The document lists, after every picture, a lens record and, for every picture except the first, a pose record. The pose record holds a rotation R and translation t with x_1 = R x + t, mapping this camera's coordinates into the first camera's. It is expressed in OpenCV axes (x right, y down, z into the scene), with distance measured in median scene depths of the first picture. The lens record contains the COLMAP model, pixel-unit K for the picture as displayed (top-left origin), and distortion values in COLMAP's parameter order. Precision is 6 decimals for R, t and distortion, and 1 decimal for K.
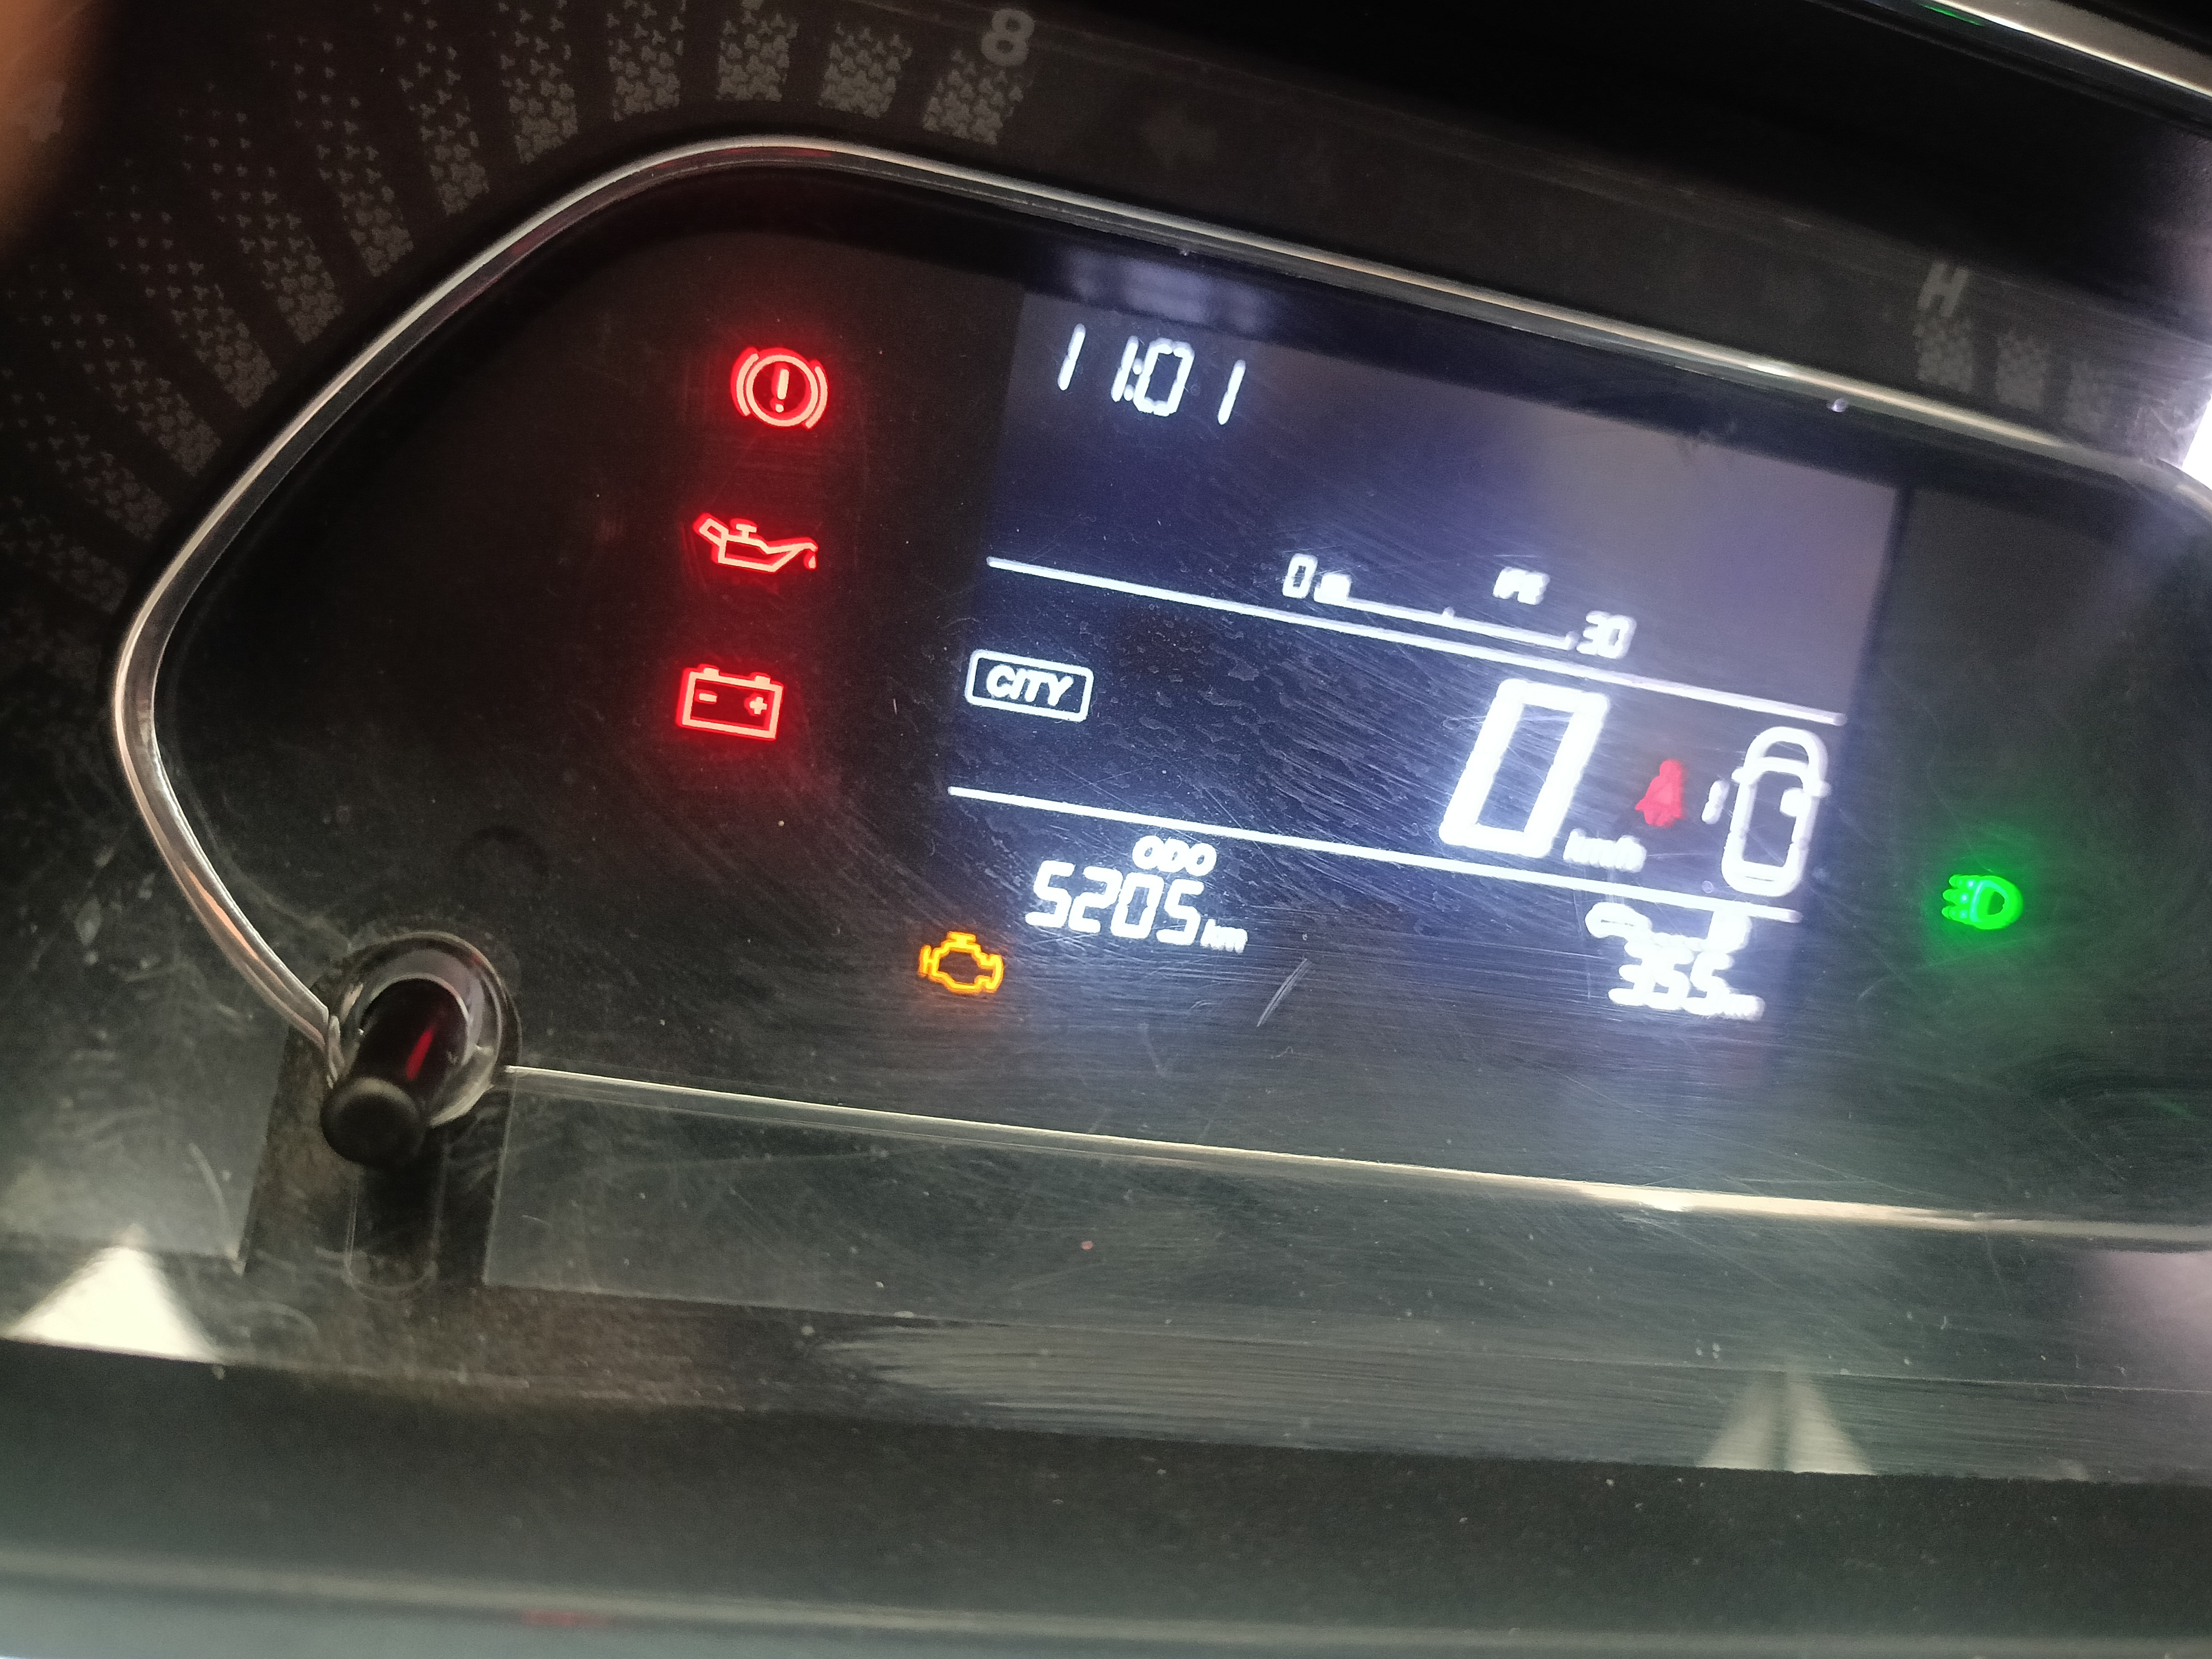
lens RADIAL K [[1767.8, 0, 1106.0], [0, 1767.8, 829.5], [0, 0, 1]] dist [-0.037861, -0.008951]
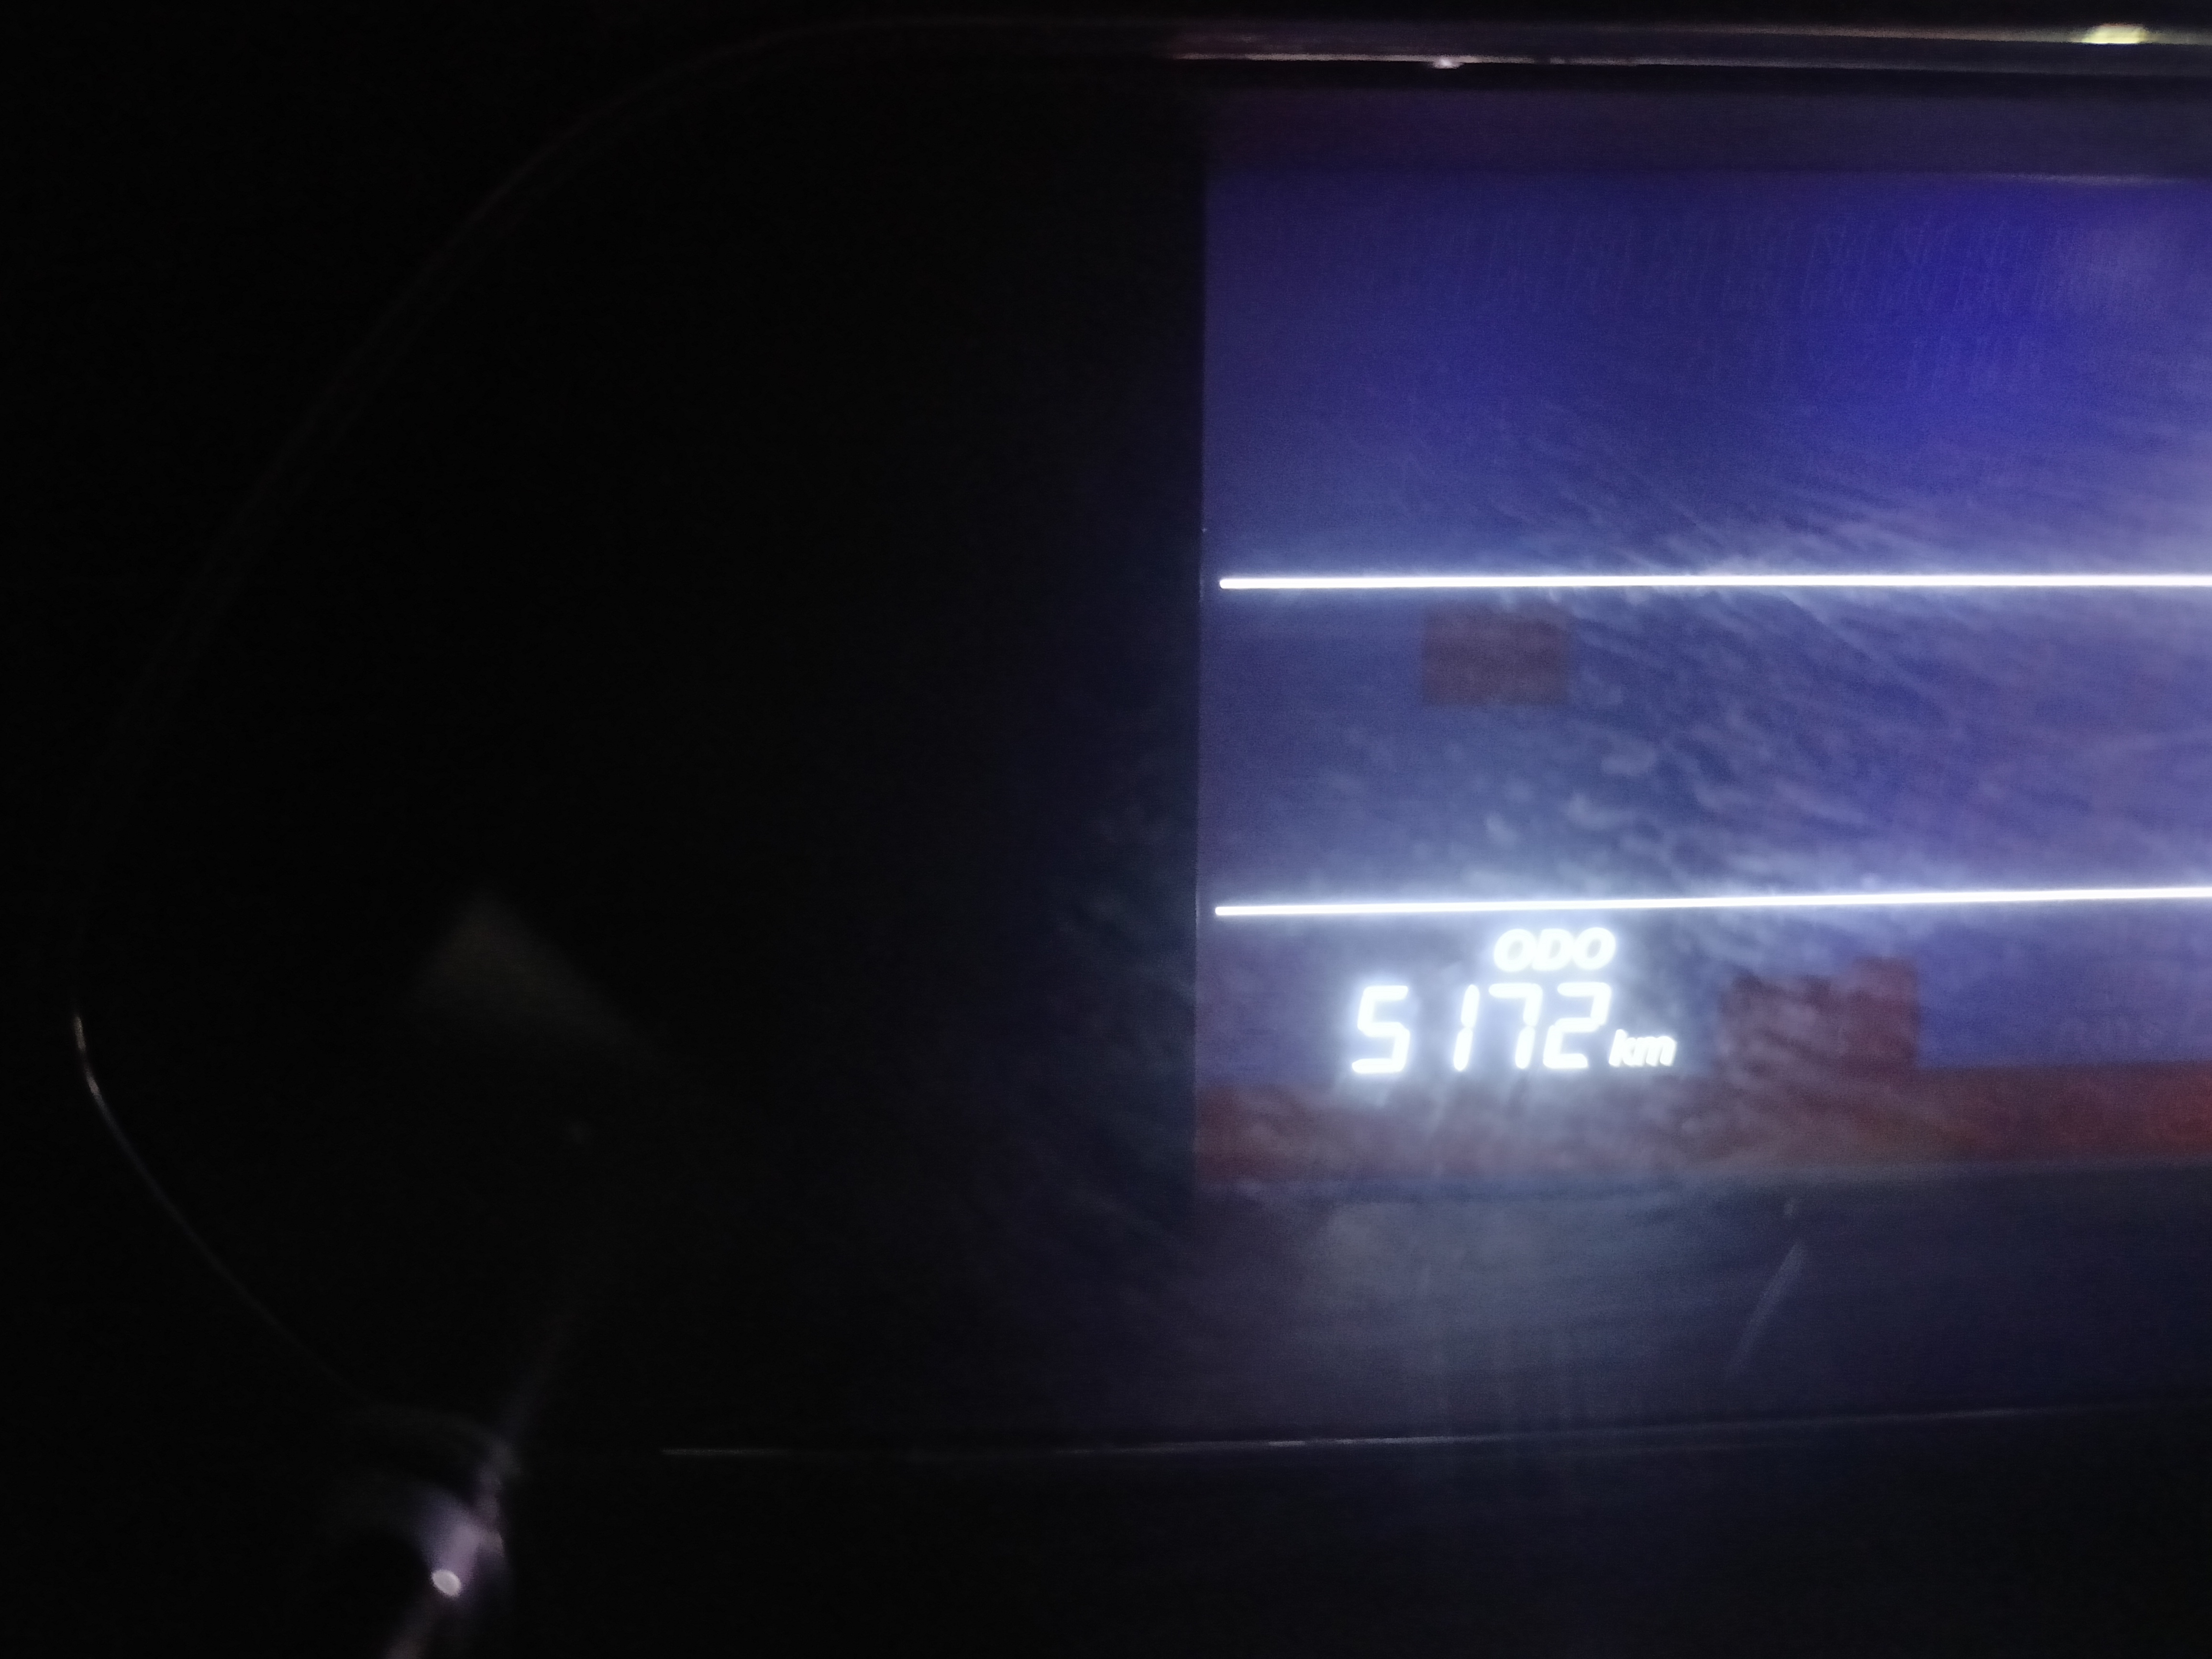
lens RADIAL K [[1790.6, 0, 1105.4], [0, 1790.6, 836.0], [0, 0, 1]] dist [-0.052657, -0.004941]
pose [[0.967646, -0.129209, -0.216715, 0.028867], [0.151298, 0.984512, 0.088573, -0.128953], [0.201914, -0.118496, 0.972208, 0.324361]]
